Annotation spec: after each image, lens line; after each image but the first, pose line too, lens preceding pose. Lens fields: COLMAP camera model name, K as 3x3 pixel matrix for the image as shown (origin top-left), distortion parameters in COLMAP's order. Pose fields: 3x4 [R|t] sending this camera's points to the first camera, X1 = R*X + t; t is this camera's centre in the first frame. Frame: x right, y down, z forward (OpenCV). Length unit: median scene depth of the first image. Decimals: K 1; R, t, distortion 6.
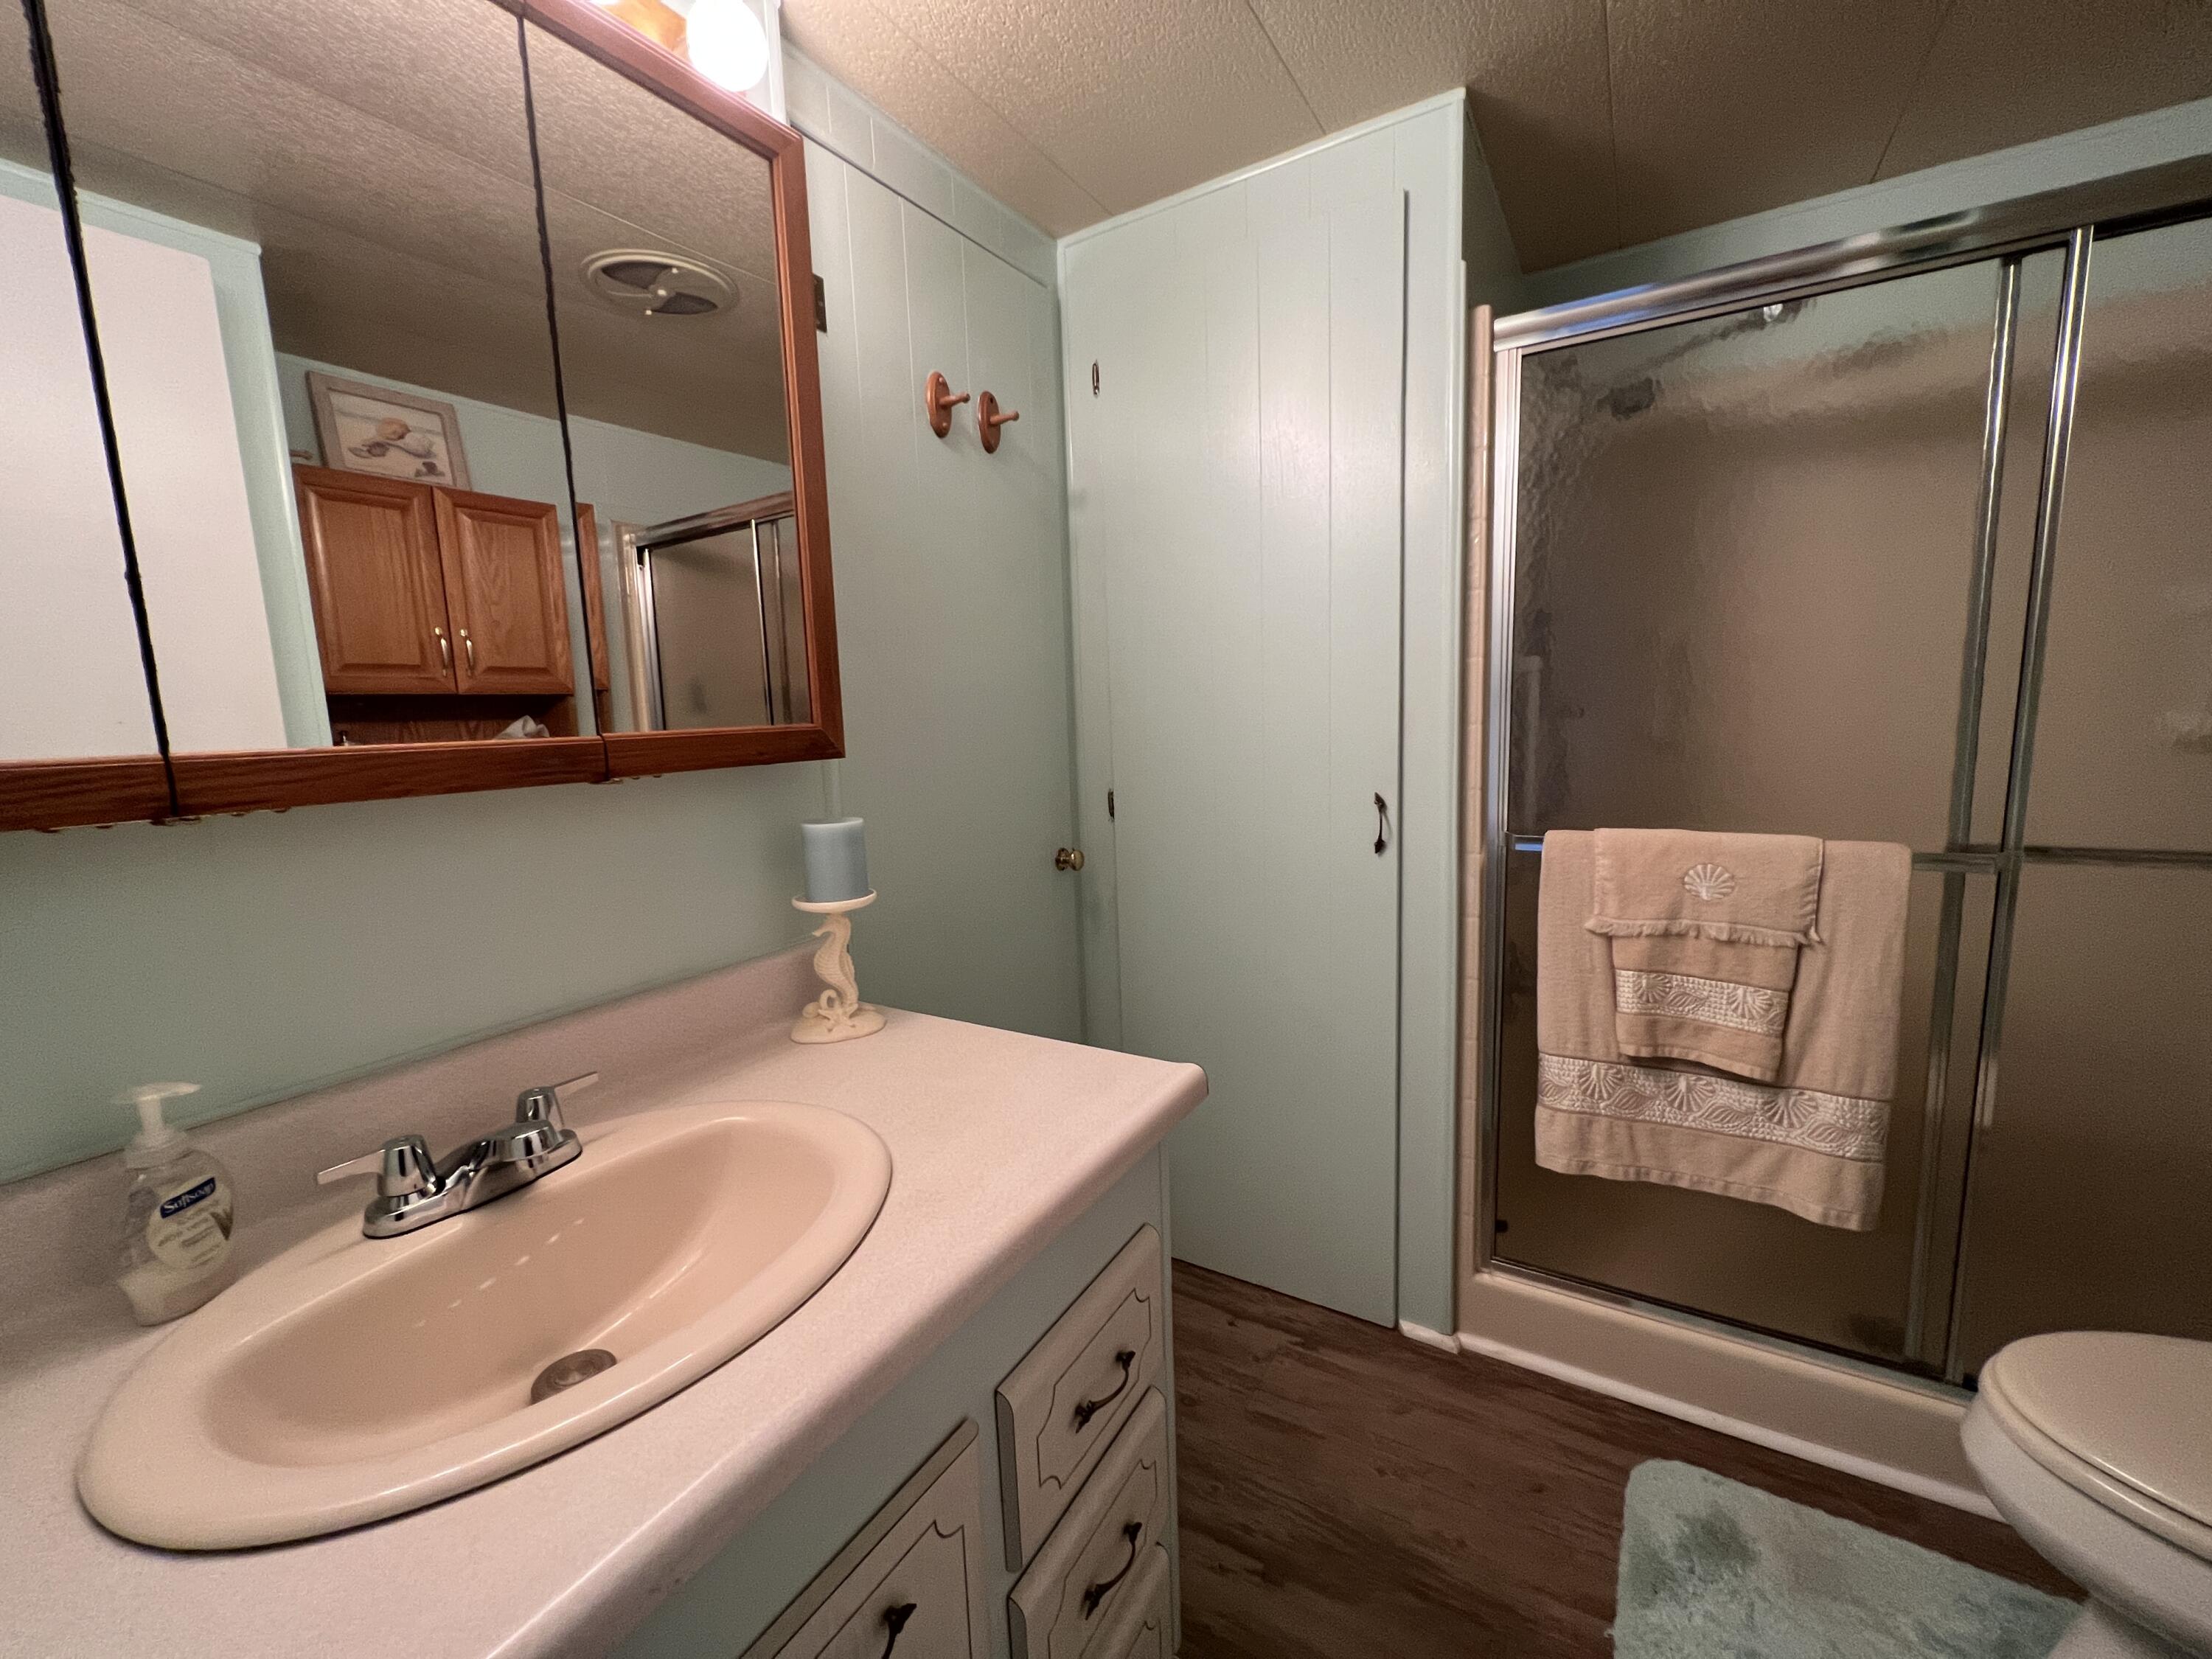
lens RADIAL K [[884.3, 0, 1106.0], [0, 884.3, 829.5], [0, 0, 1]] dist [0.000591, 0.000348]
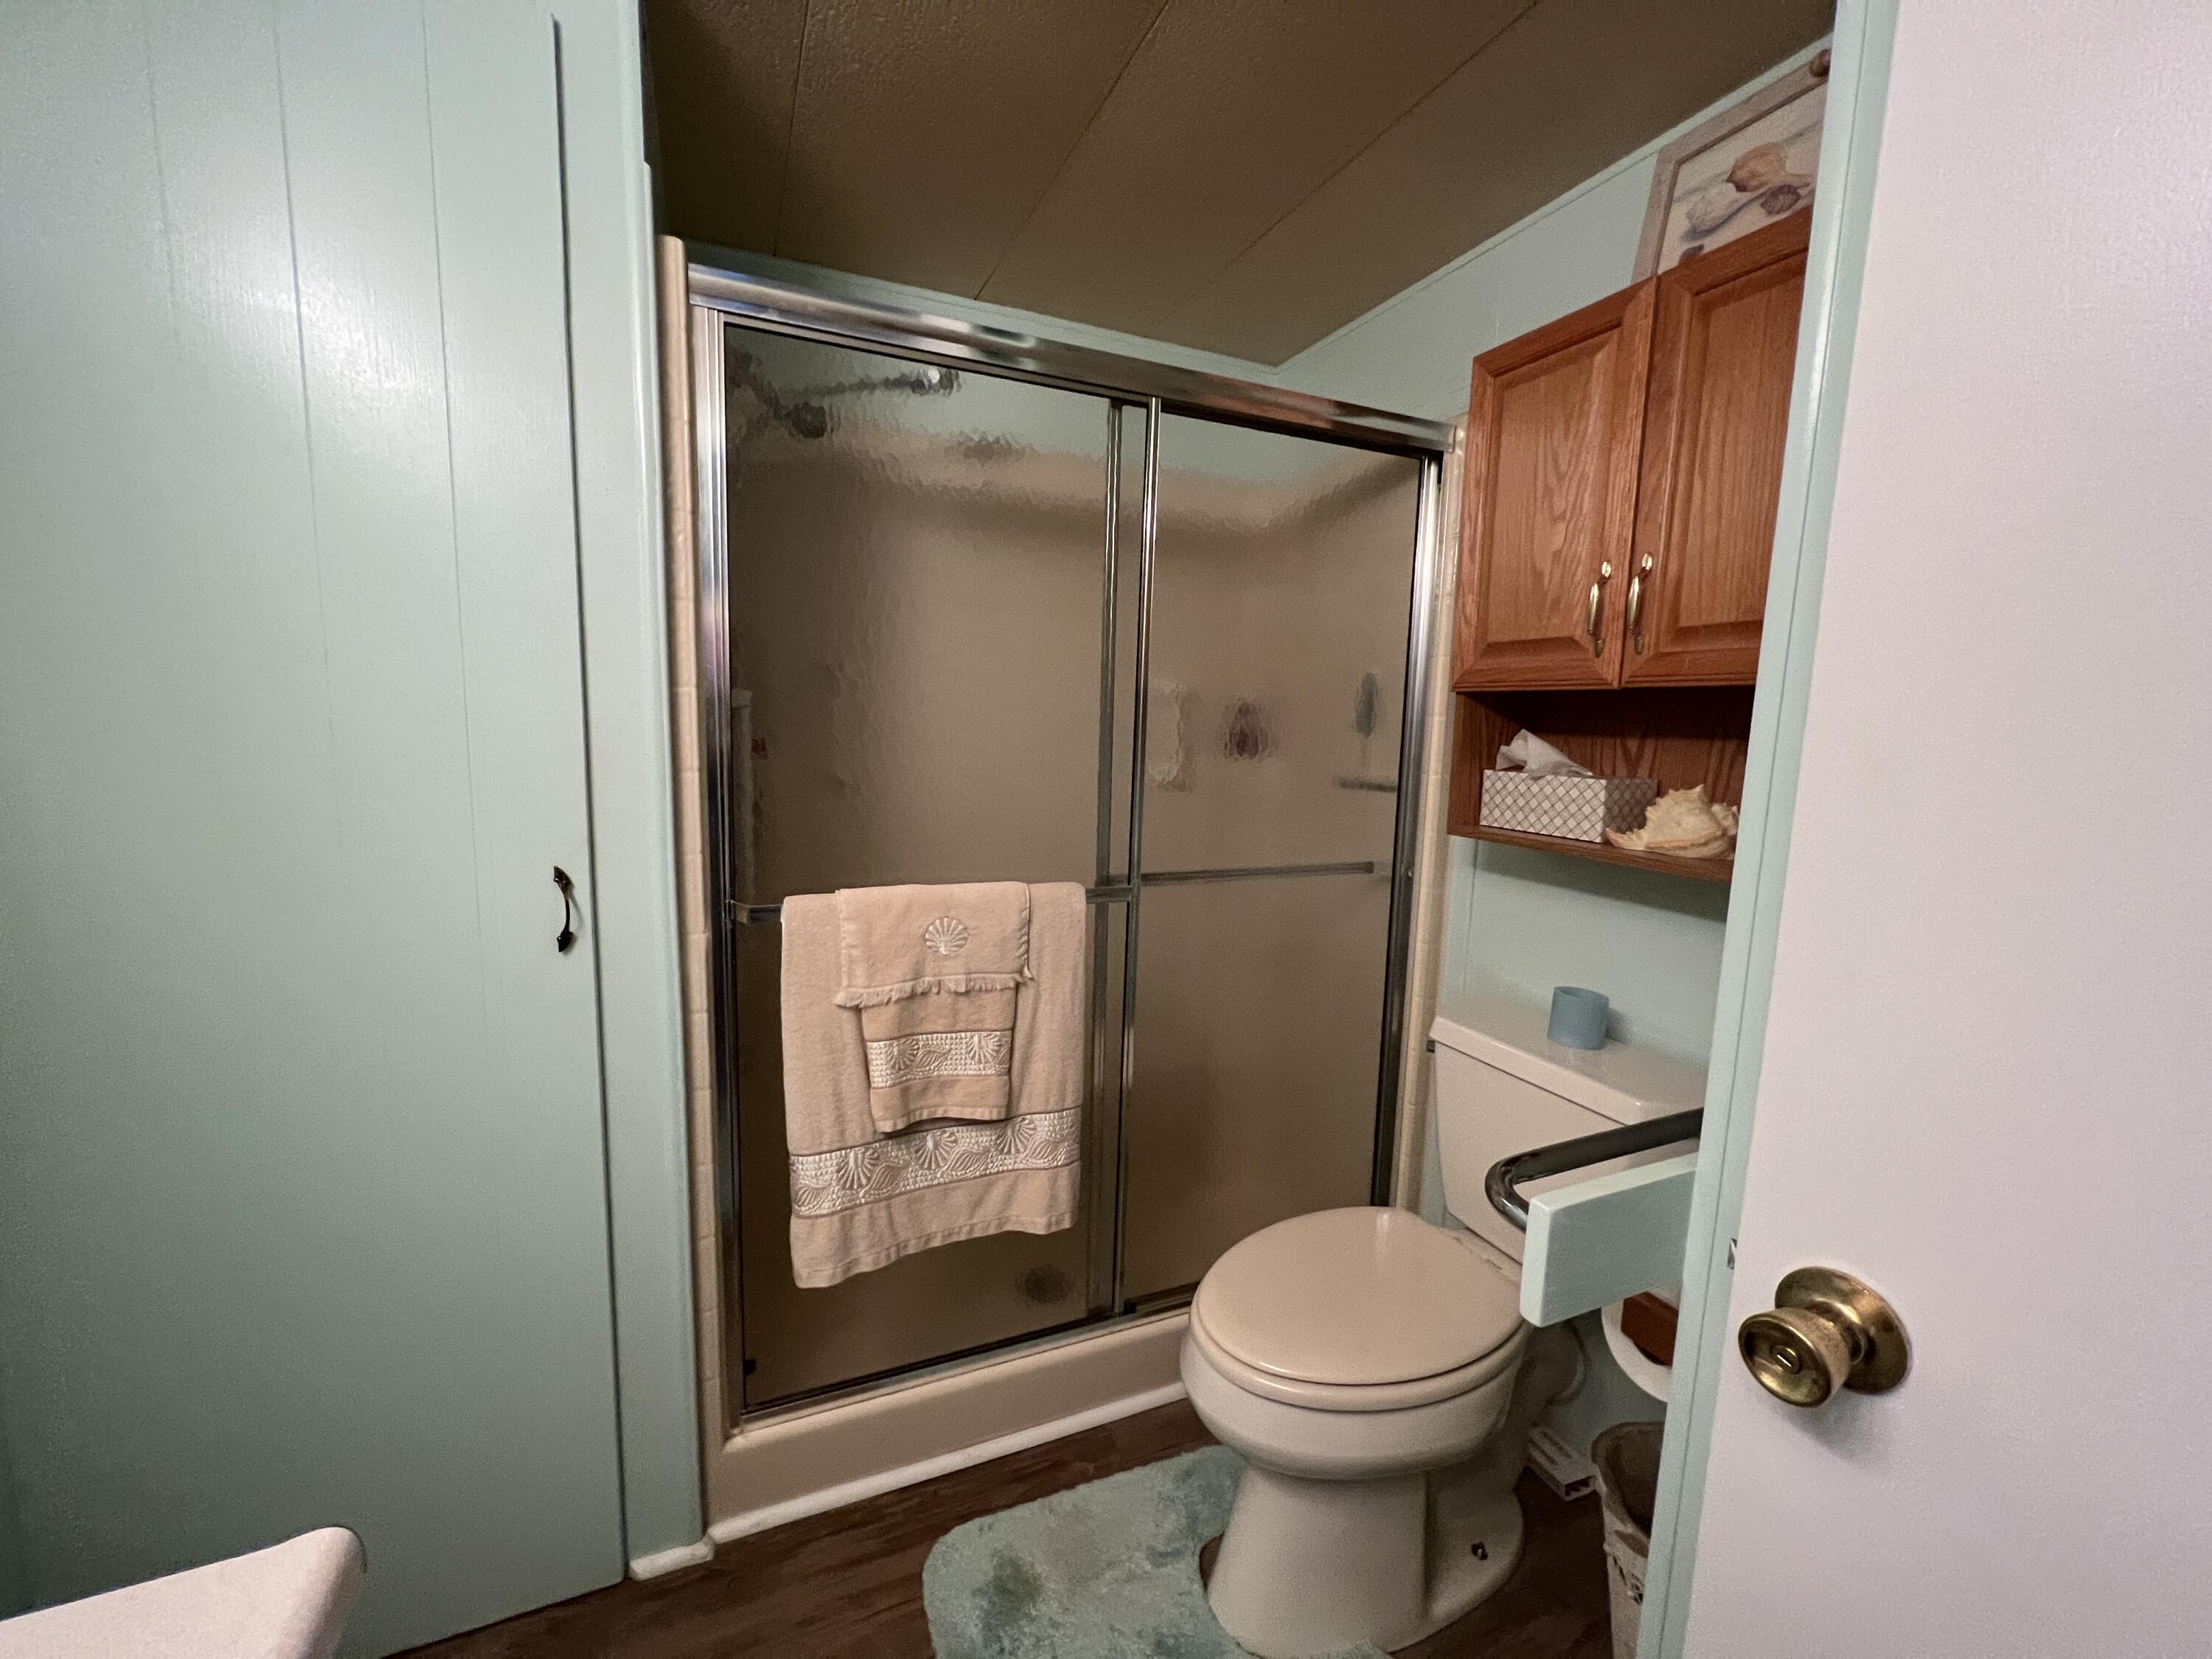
lens RADIAL K [[888.1, 0, 1106.0], [0, 888.1, 829.5], [0, 0, 1]] dist [-0.007708, 0.003087]
pose [[0.578283, -0.051362, 0.814218, -0.015421], [0.061959, 0.997899, 0.018943, -0.065104], [-0.813480, 0.039493, 0.580250, 0.266986]]
